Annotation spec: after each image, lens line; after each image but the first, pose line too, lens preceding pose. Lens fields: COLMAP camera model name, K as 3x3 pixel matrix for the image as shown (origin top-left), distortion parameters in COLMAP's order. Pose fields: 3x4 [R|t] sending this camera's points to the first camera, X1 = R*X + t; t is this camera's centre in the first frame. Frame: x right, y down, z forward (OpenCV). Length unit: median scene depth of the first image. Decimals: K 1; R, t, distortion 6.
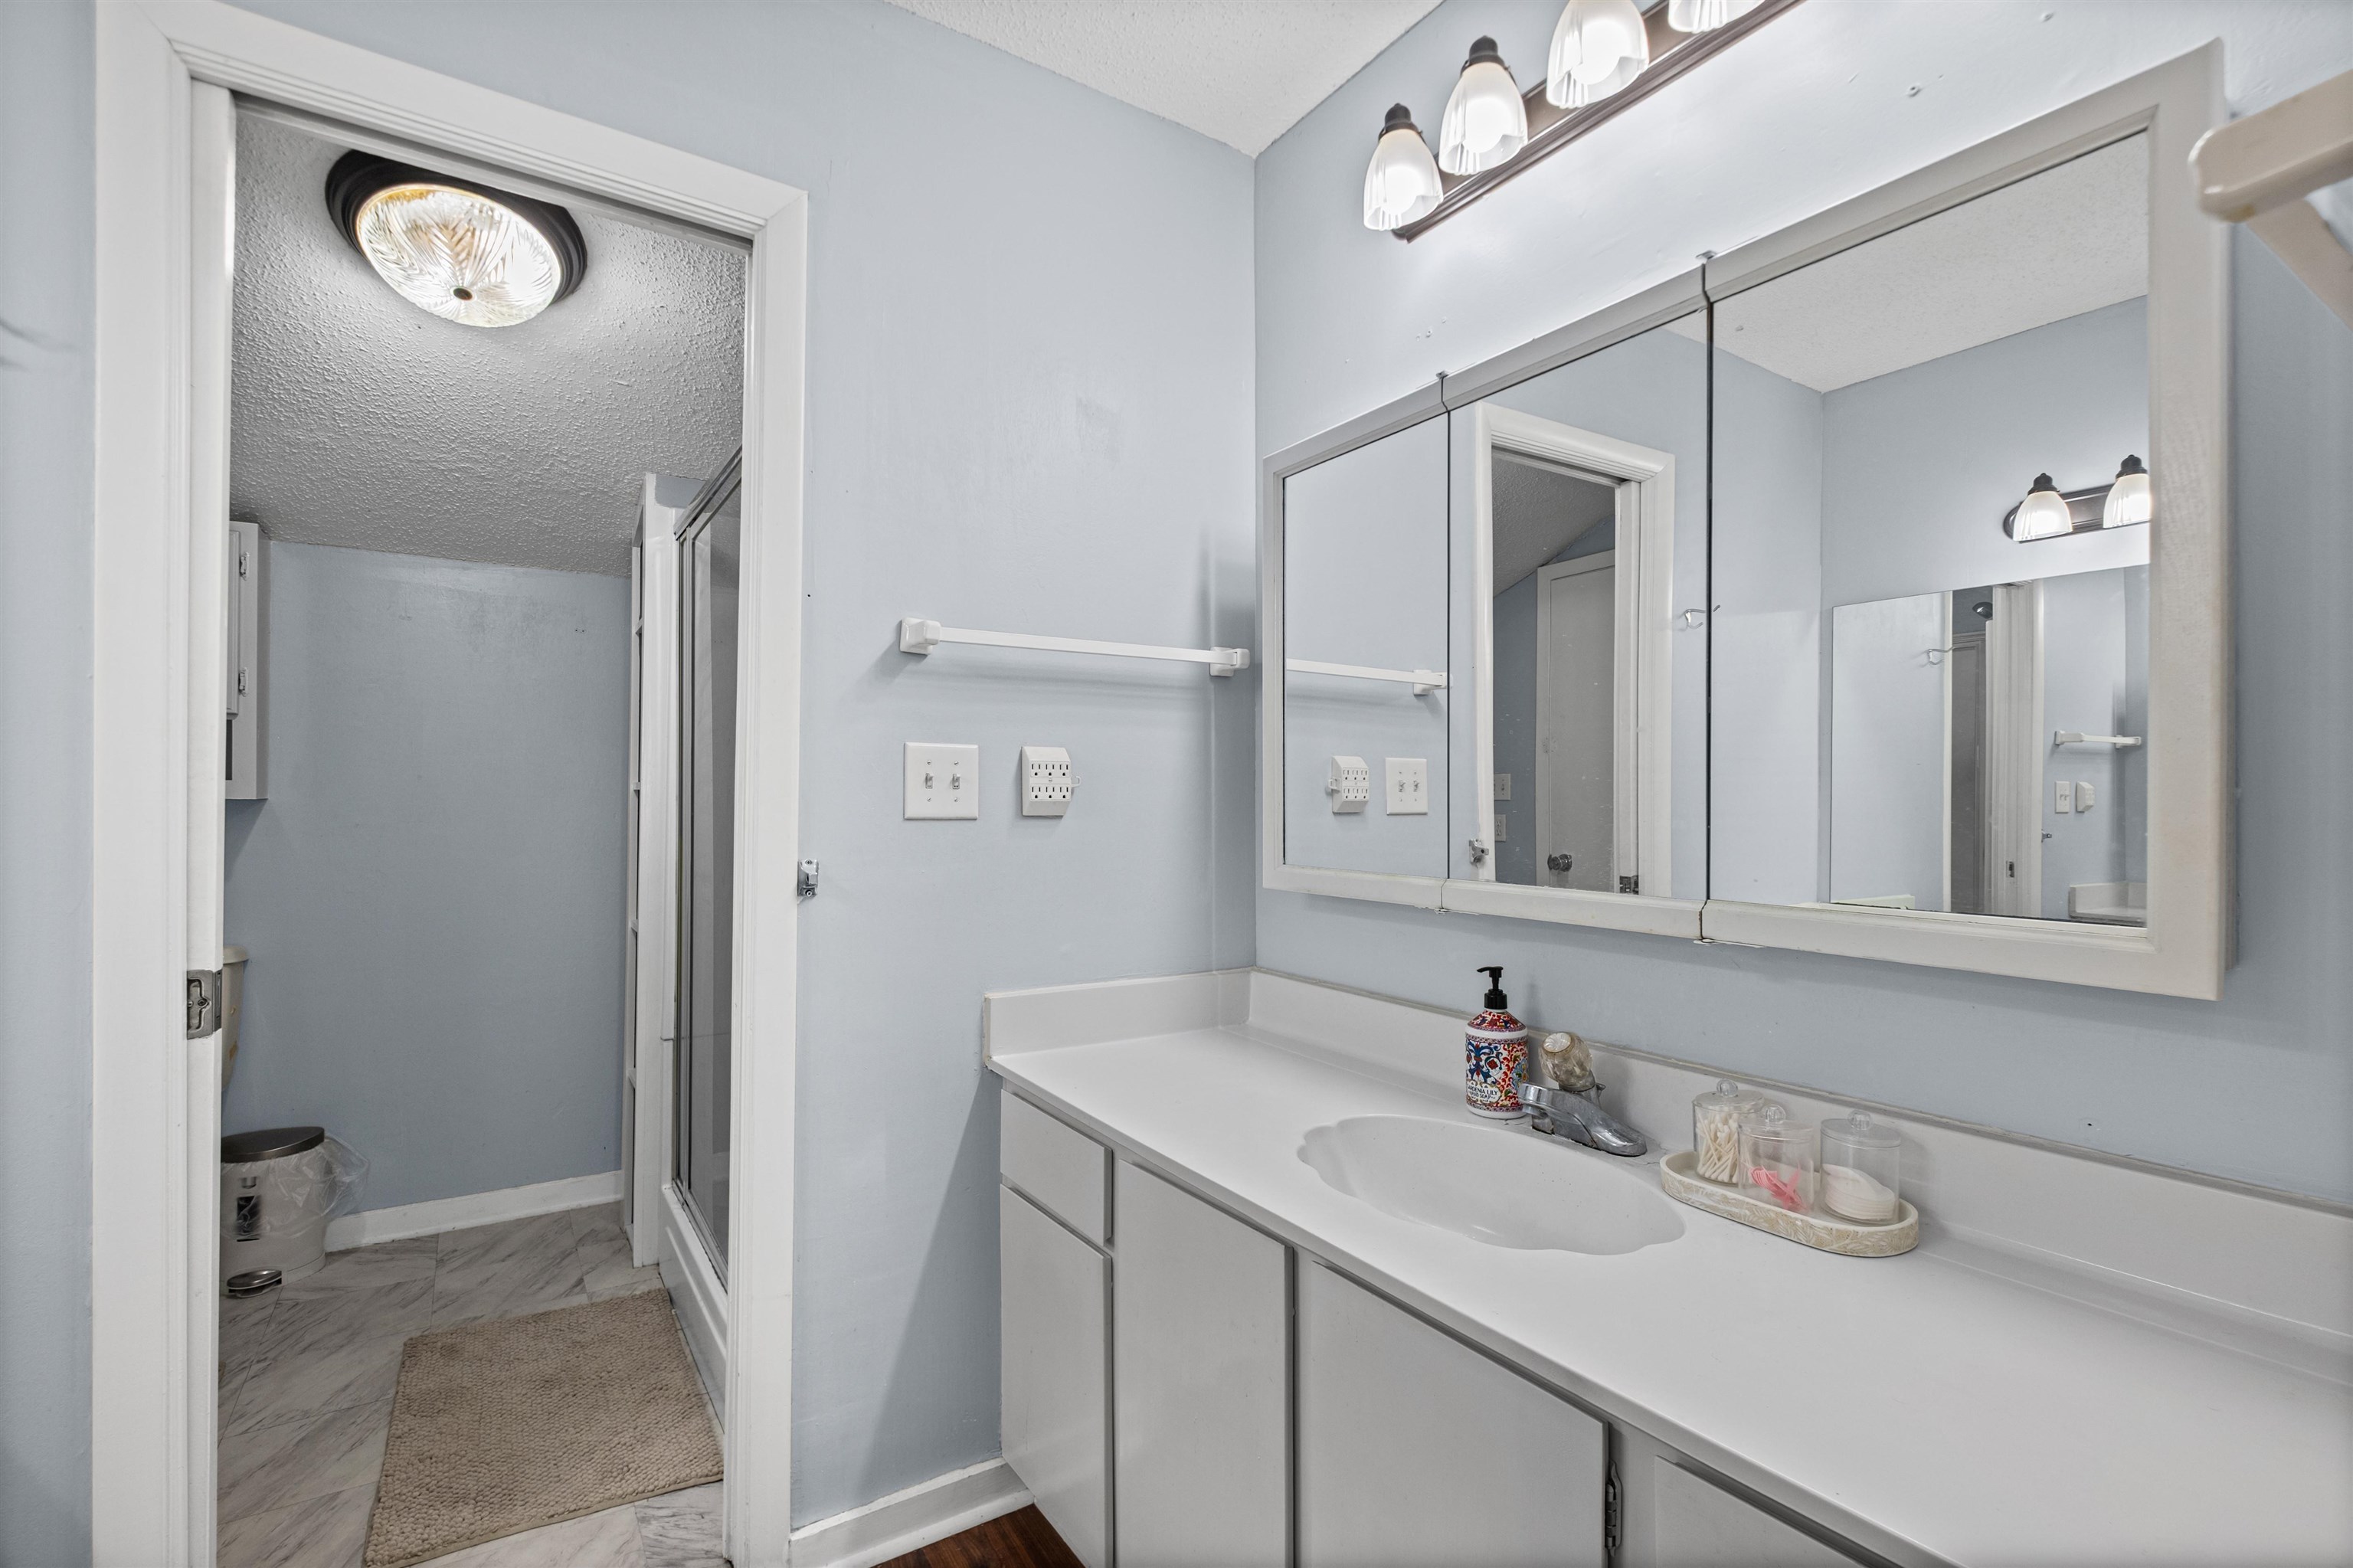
lens RADIAL K [[1039.8, 0, 1177.3], [0, 1039.8, 794.3], [0, 0, 1]] dist [0.009045, -0.006794]
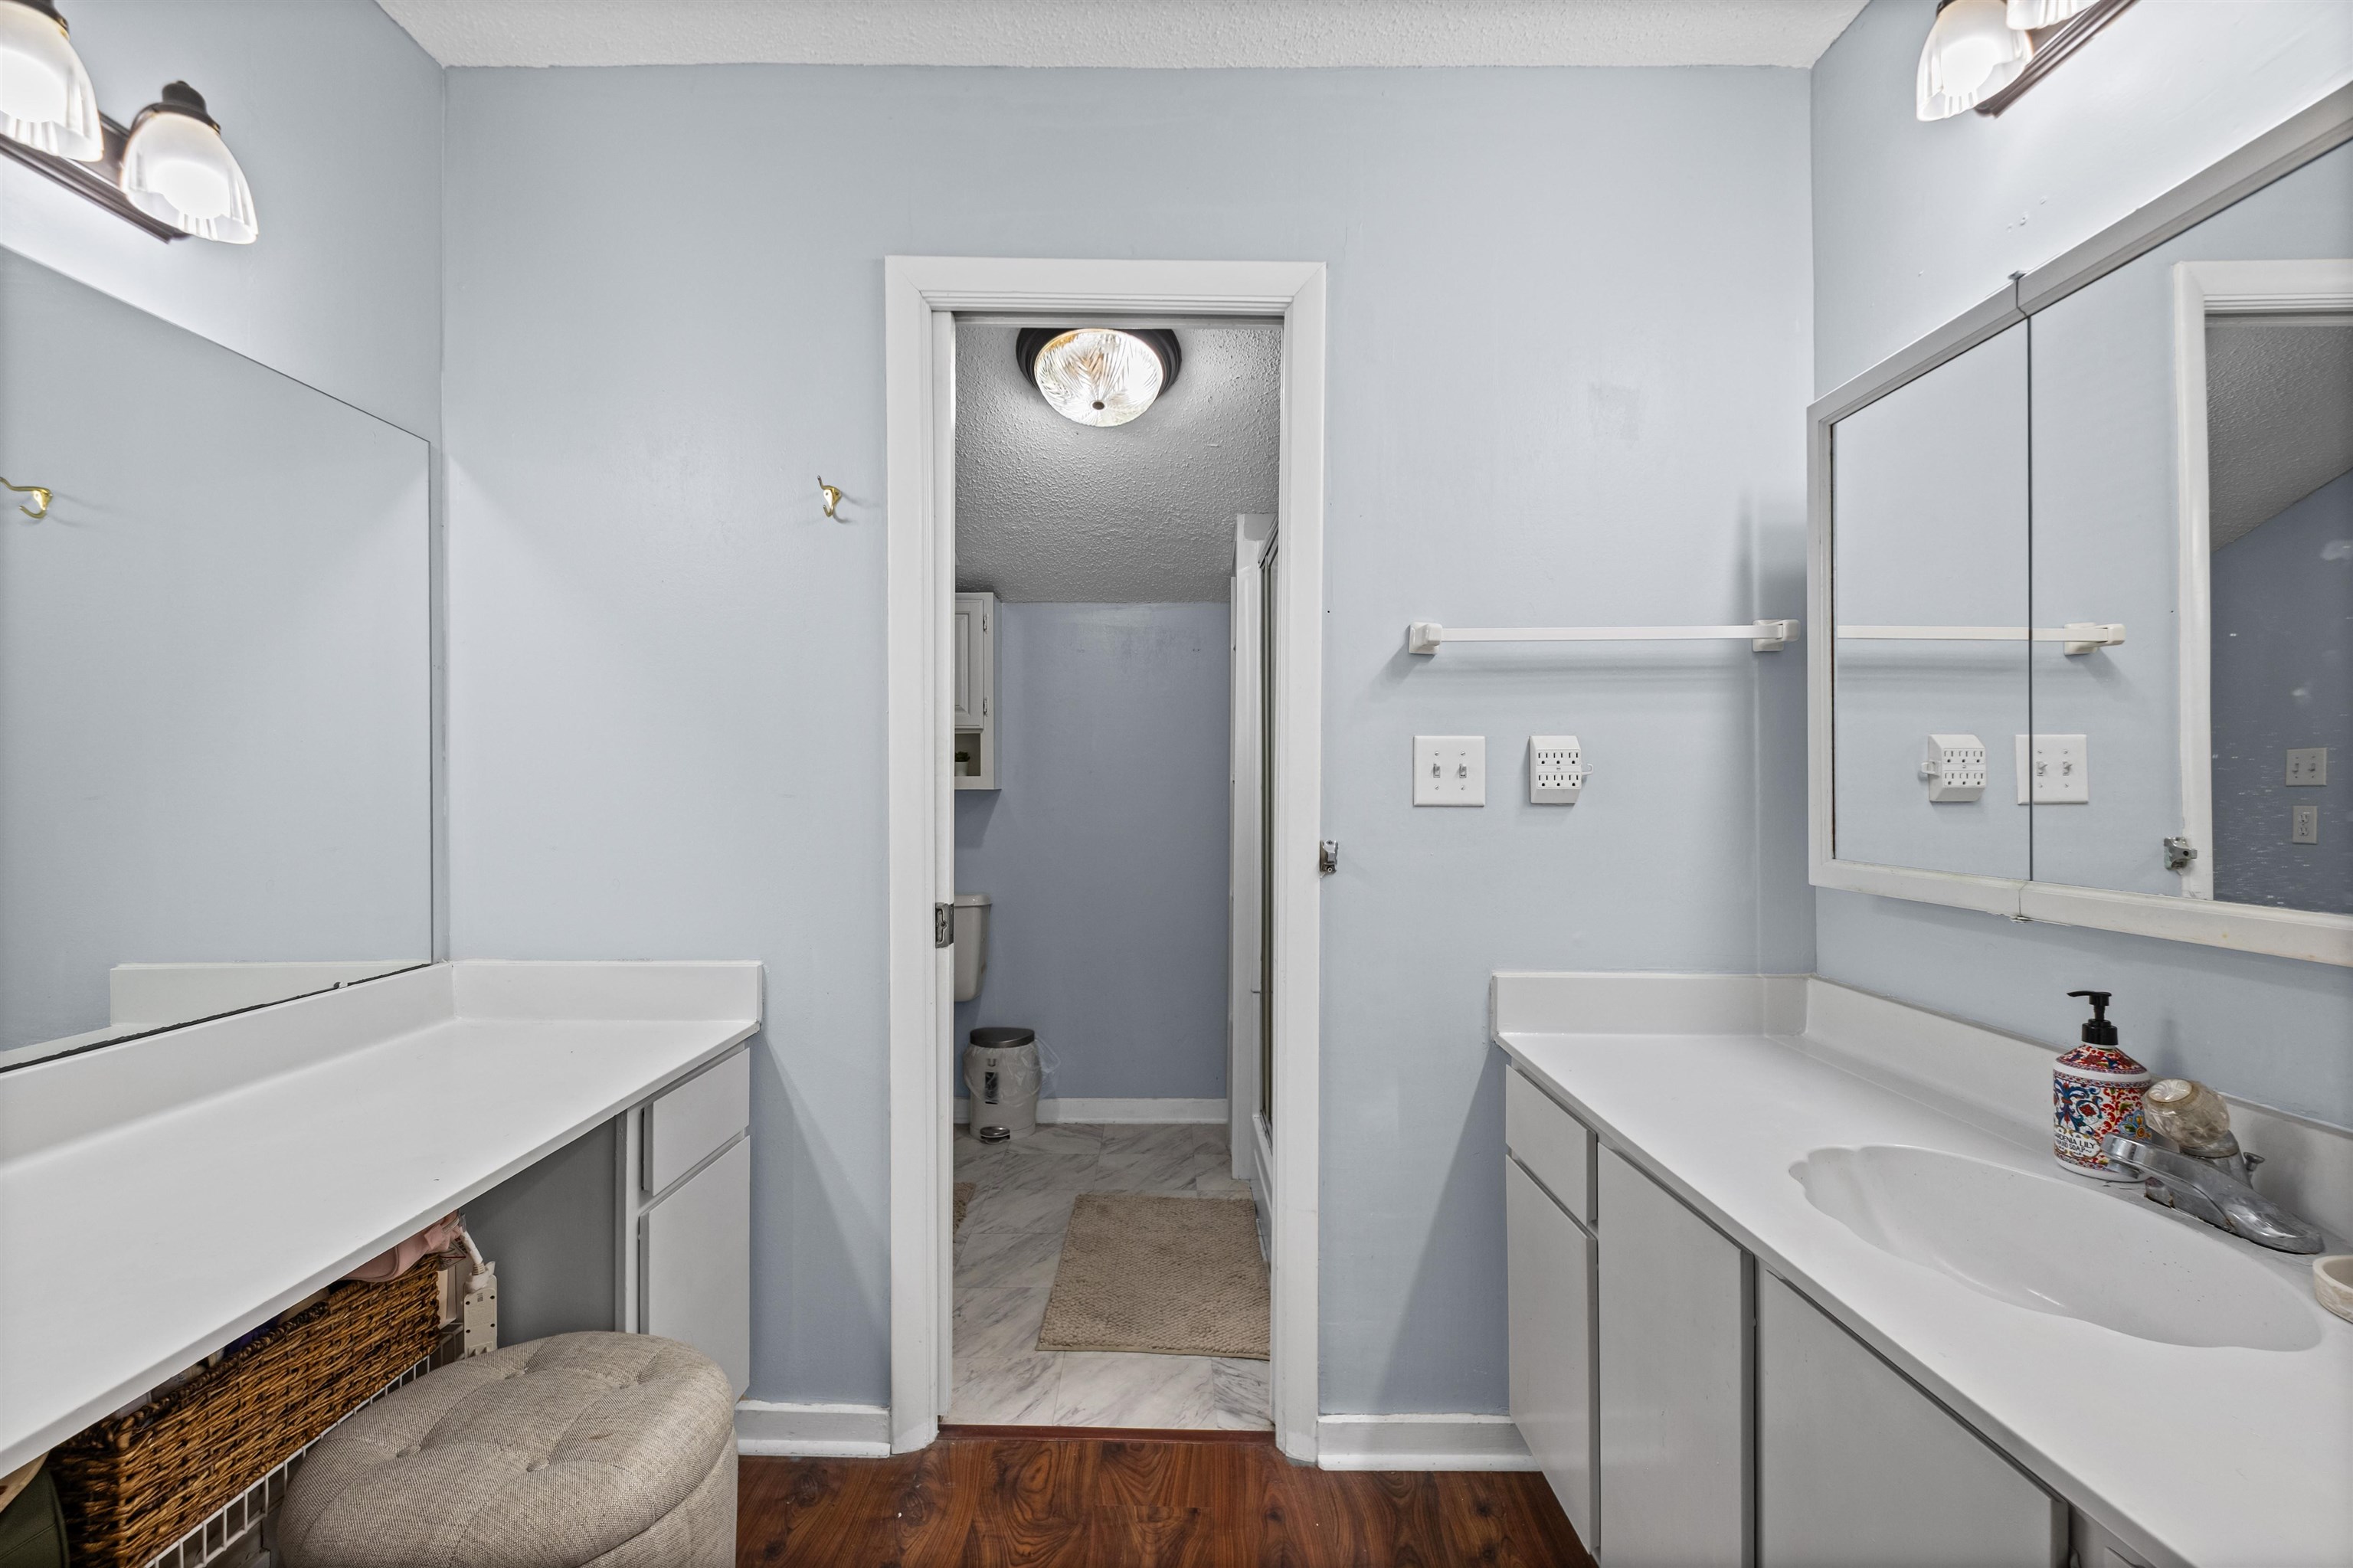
lens RADIAL K [[1039.2, 0, 1179.6], [0, 1039.2, 787.2], [0, 0, 1]] dist [0.006708, -0.005009]
pose [[0.840316, -0.004443, -0.542079, 0.113308], [0.006757, 0.999975, 0.002278, 0.000024], [0.542055, -0.005577, 0.840325, -0.051692]]
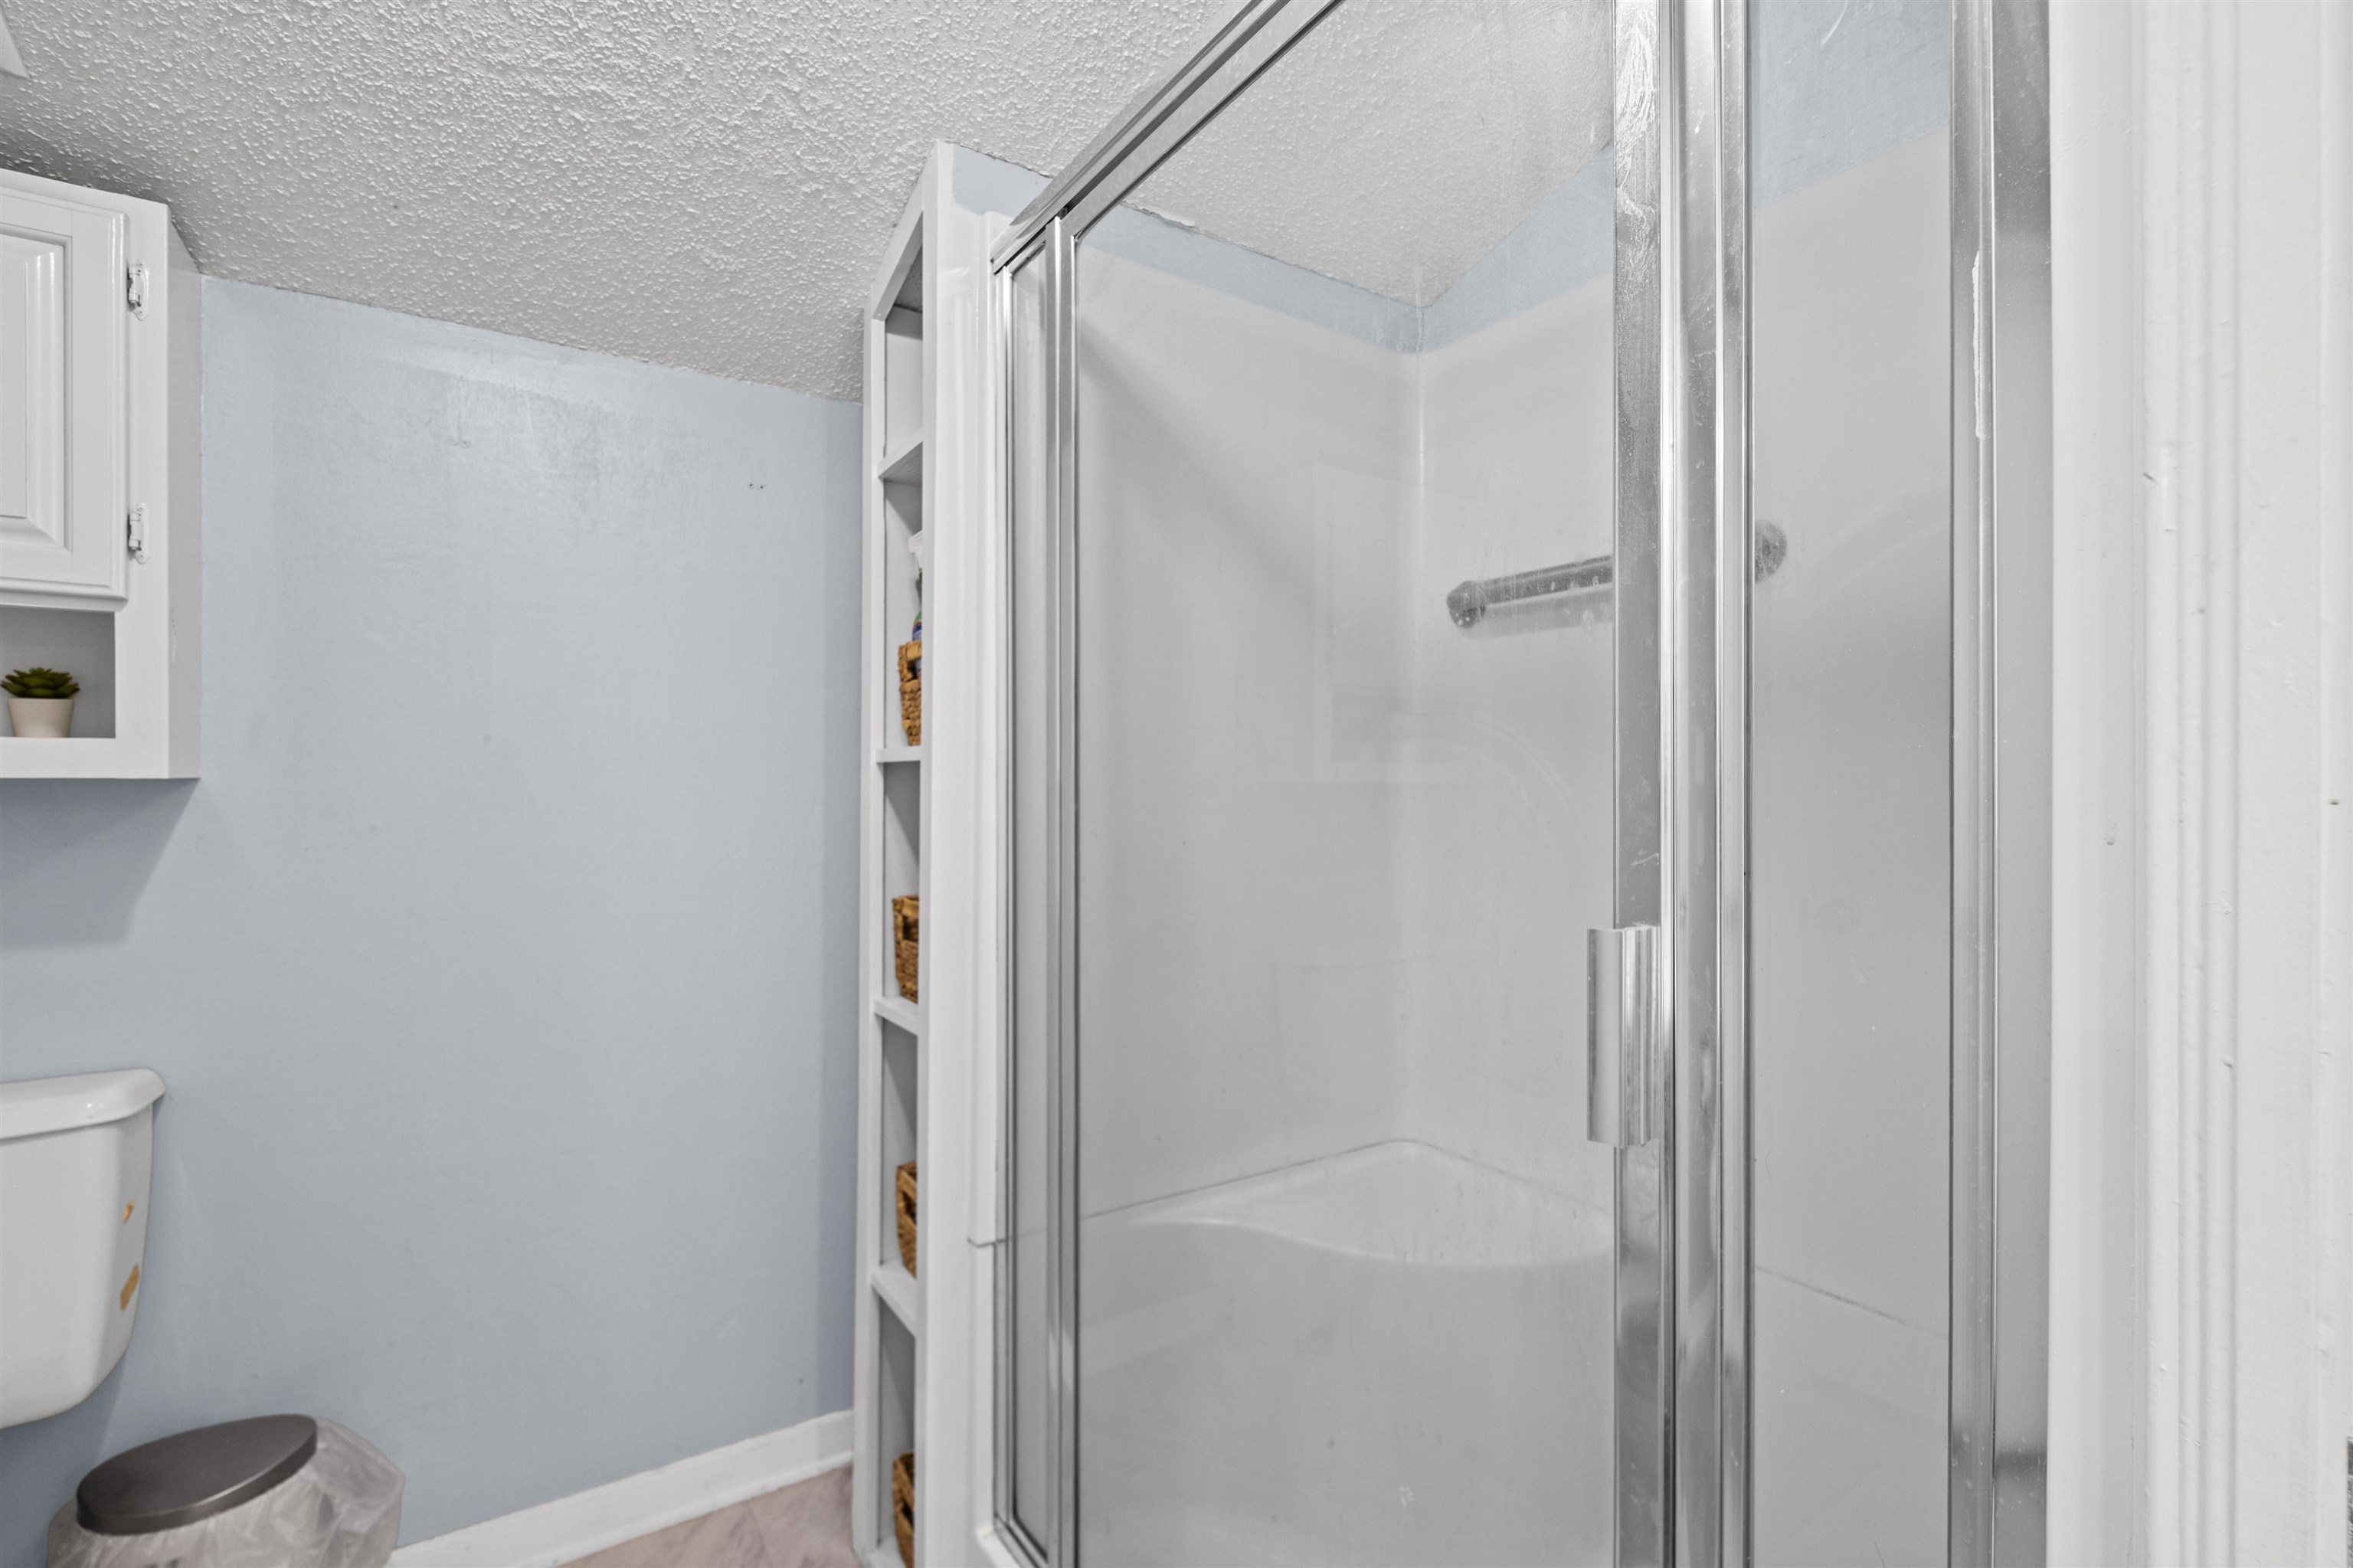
lens RADIAL K [[1044.9, 0, 1173.4], [0, 1044.9, 786.6], [0, 0, 1]] dist [0.007827, -0.005807]
pose [[0.999999, -0.000985, -0.000637, -0.573246], [0.000991, 0.999960, 0.008929, 0.006395], [0.000628, -0.008930, 0.999960, 0.706523]]
